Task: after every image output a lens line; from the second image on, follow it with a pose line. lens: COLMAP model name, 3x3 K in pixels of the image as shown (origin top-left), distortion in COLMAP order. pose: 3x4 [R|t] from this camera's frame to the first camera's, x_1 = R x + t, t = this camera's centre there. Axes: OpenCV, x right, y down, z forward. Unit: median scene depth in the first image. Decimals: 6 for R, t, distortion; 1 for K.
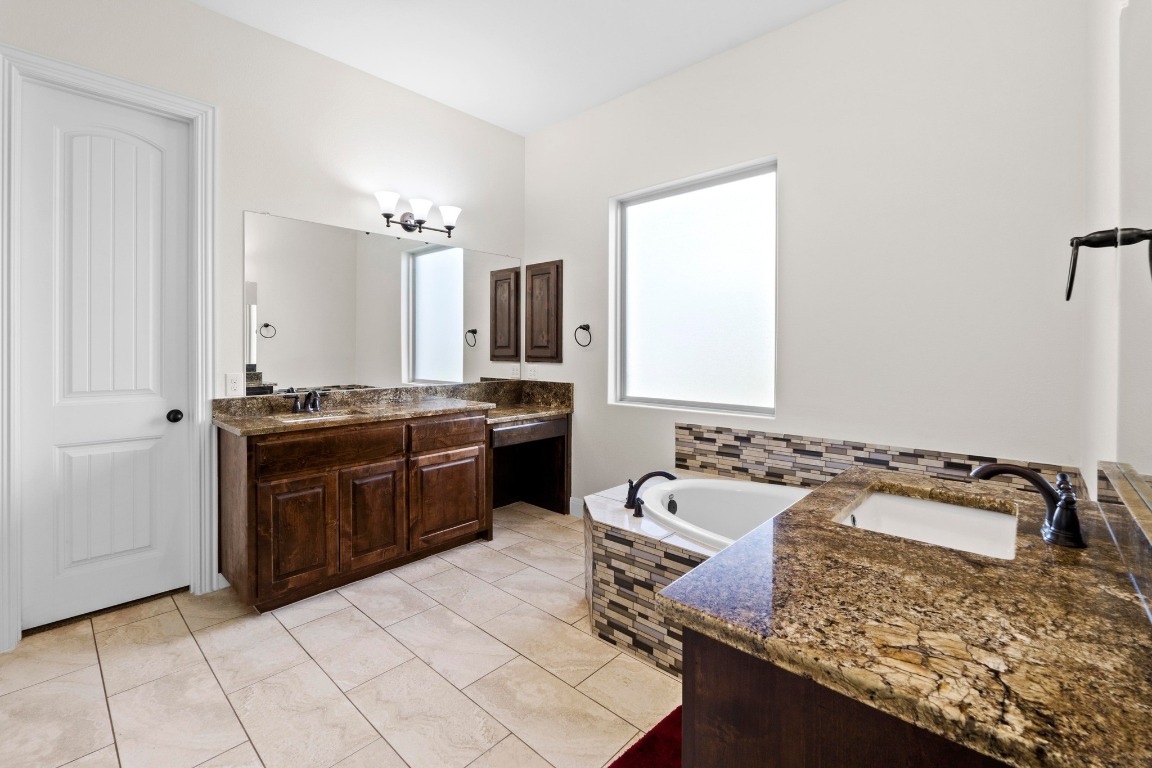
lens RADIAL K [[501.1, 0, 572.4], [0, 501.1, 353.5], [0, 0, 1]] dist [-0.000973, -0.000126]
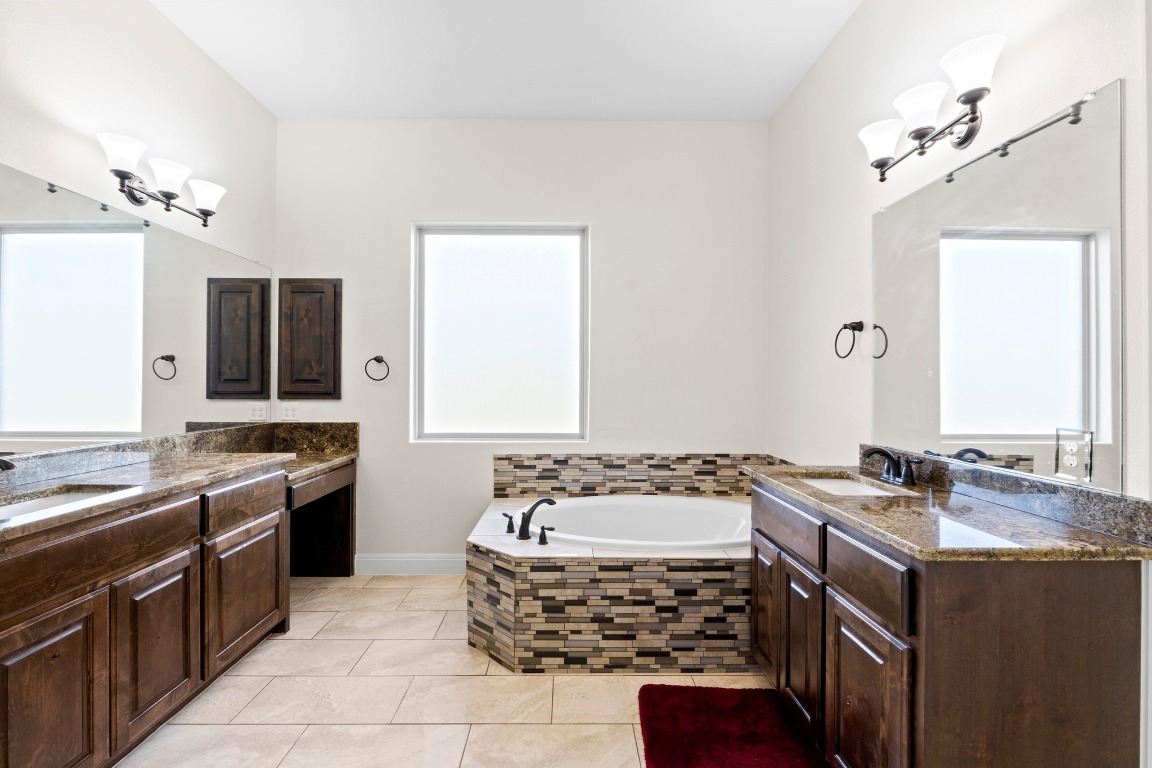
lens RADIAL K [[489.4, 0, 572.9], [0, 489.4, 381.5], [0, 0, 1]] dist [-0.002083, -0.000216]
pose [[0.722846, 0.003795, 0.690998, -0.416904], [0.003634, 0.999950, -0.009293, -0.003615], [-0.690999, 0.009229, 0.722797, 0.168675]]
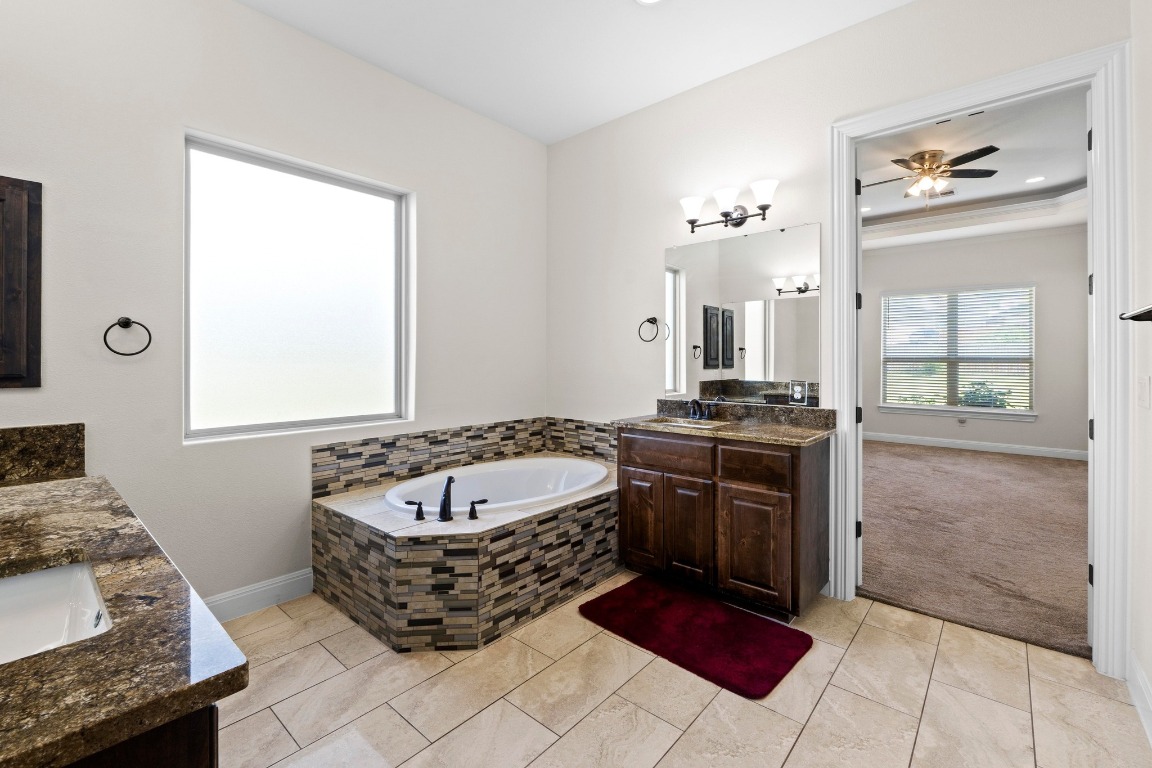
lens RADIAL K [[497.9, 0, 574.7], [0, 497.9, 359.3], [0, 0, 1]] dist [-0.001059, -0.000392]
pose [[-0.036254, -0.000005, 0.999343, -0.724989], [0.007816, 0.999969, 0.000288, -0.007262], [-0.999312, 0.007822, -0.036252, 0.645193]]
